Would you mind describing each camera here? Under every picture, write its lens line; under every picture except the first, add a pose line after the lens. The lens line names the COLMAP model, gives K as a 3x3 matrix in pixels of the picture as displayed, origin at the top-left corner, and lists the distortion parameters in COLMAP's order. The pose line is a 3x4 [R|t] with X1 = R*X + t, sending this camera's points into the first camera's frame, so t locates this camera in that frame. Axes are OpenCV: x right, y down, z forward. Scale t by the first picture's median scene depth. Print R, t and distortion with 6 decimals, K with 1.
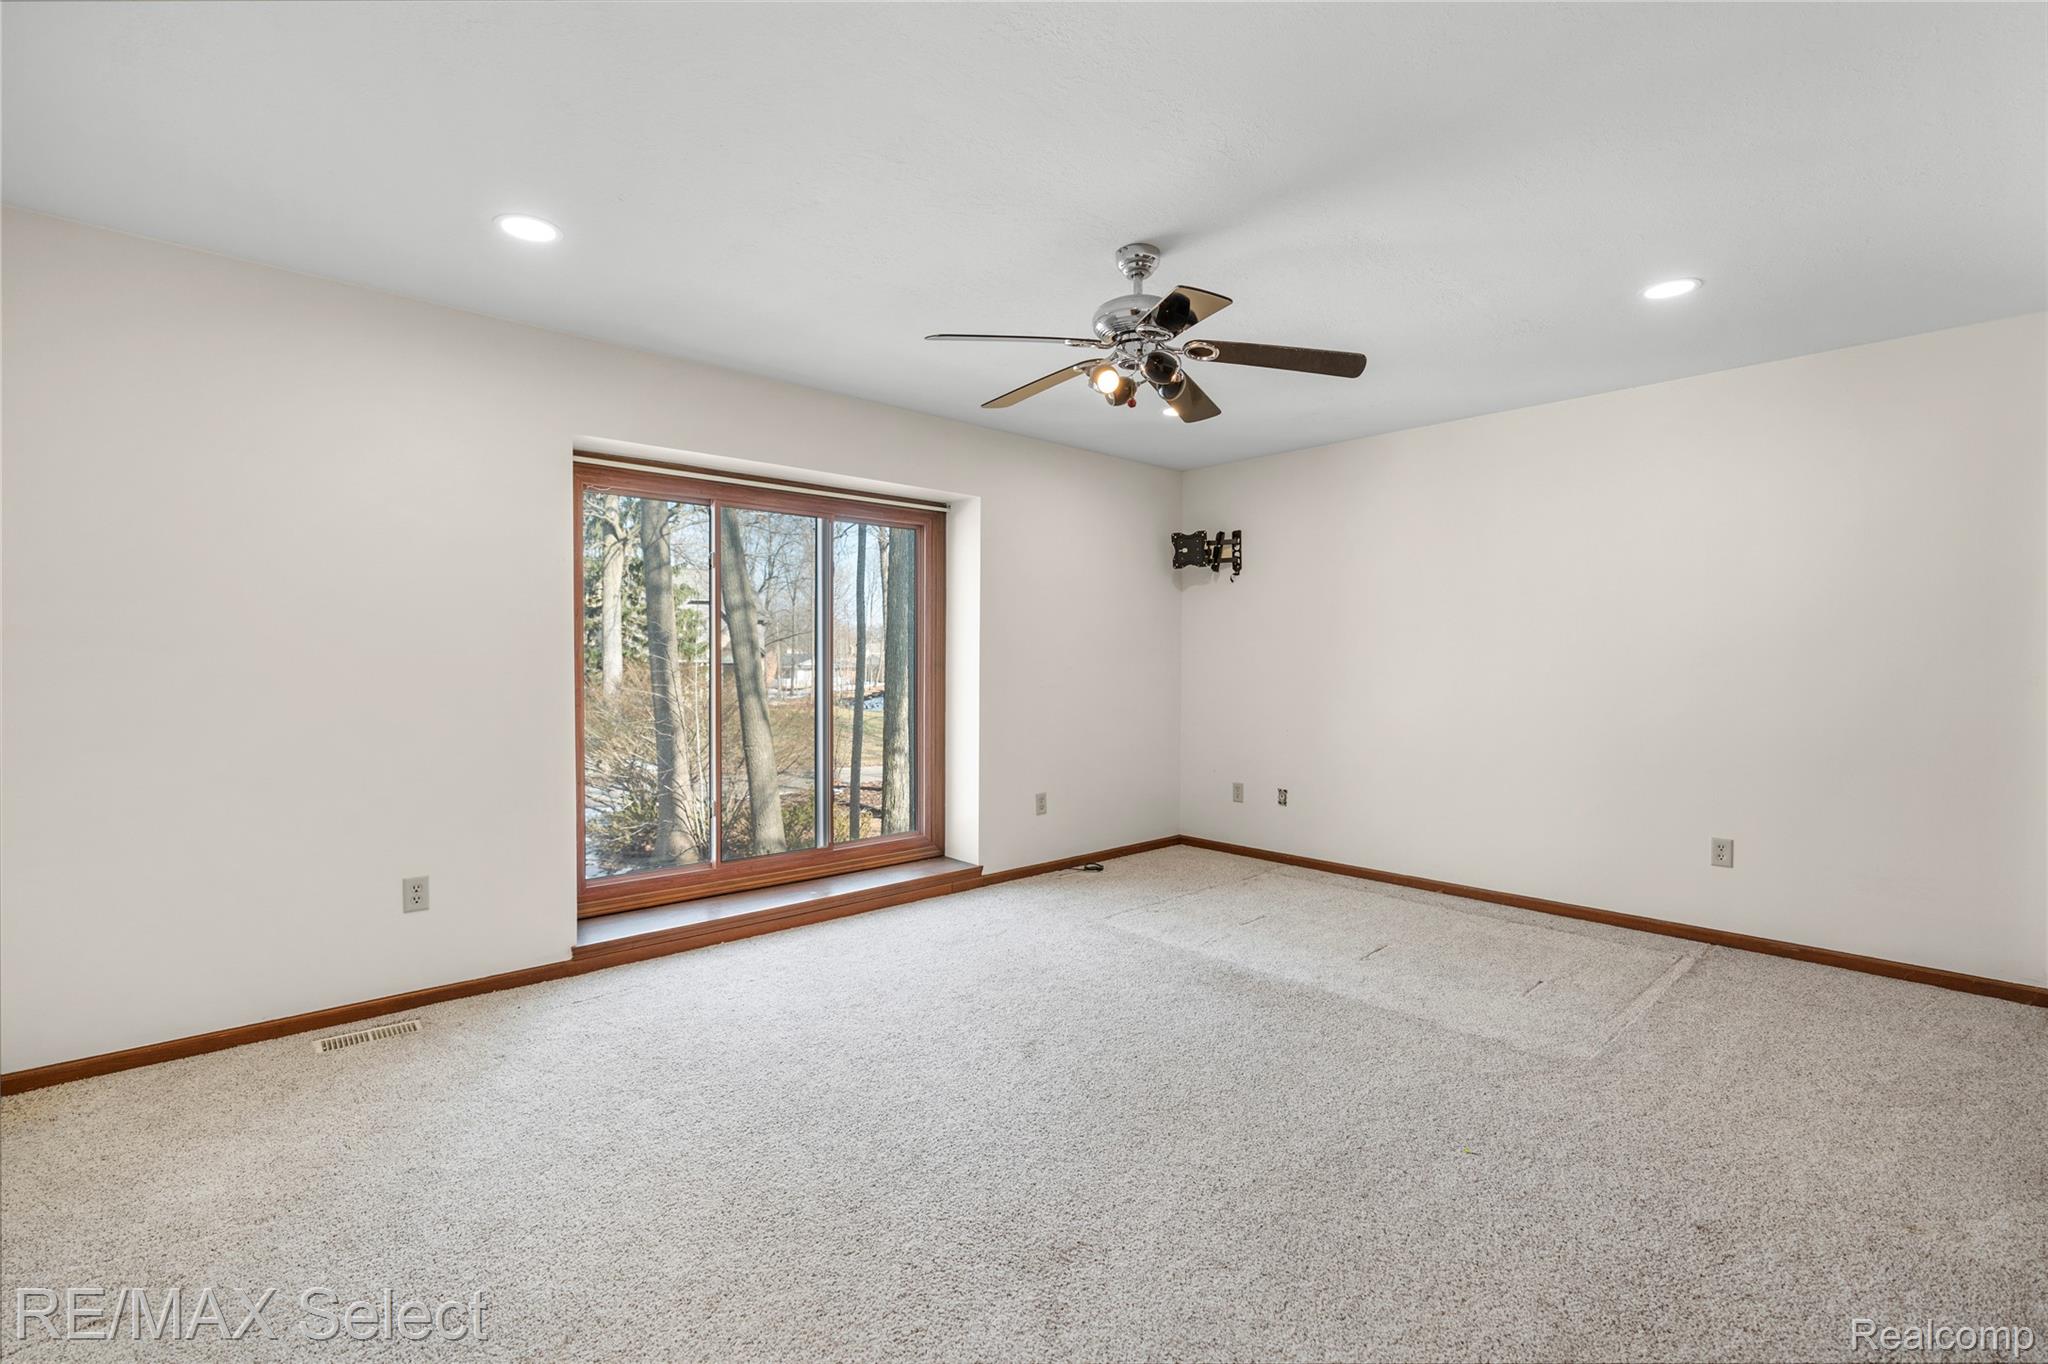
lens RADIAL K [[922.7, 0, 1062.1], [0, 922.7, 666.6], [0, 0, 1]] dist [-0.011734, 0.003855]
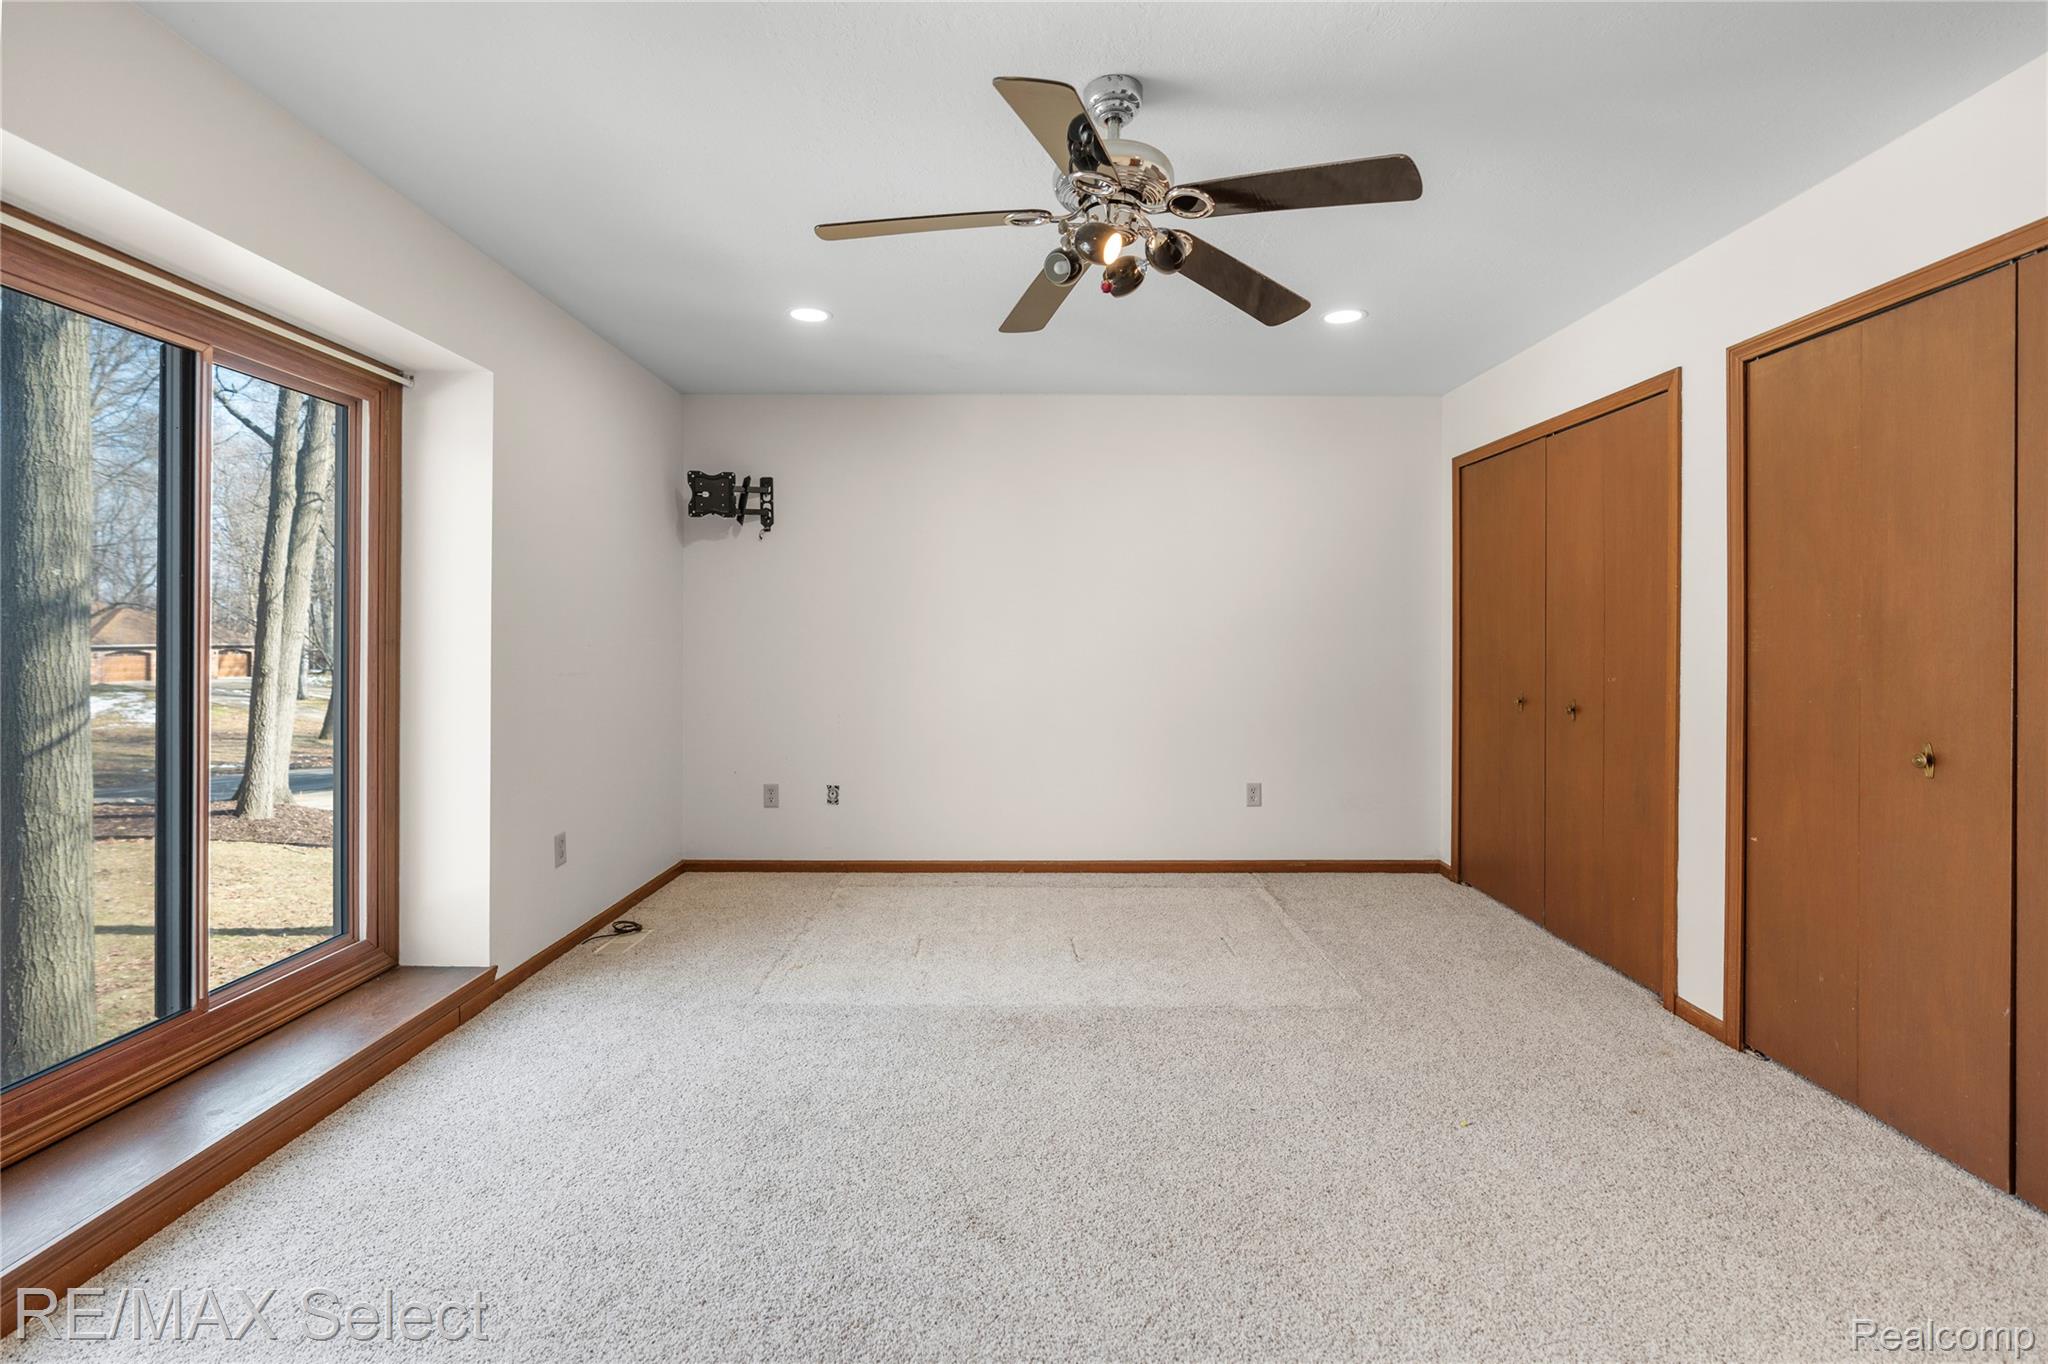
lens RADIAL K [[922.7, 0, 1028.3], [0, 922.7, 630.2], [0, 0, 1]] dist [-0.011734, 0.003855]
pose [[0.684318, 0.005129, 0.729166, -0.292864], [0.006398, 0.999895, -0.013037, 0.001286], [-0.729156, 0.013586, 0.684213, 0.315584]]
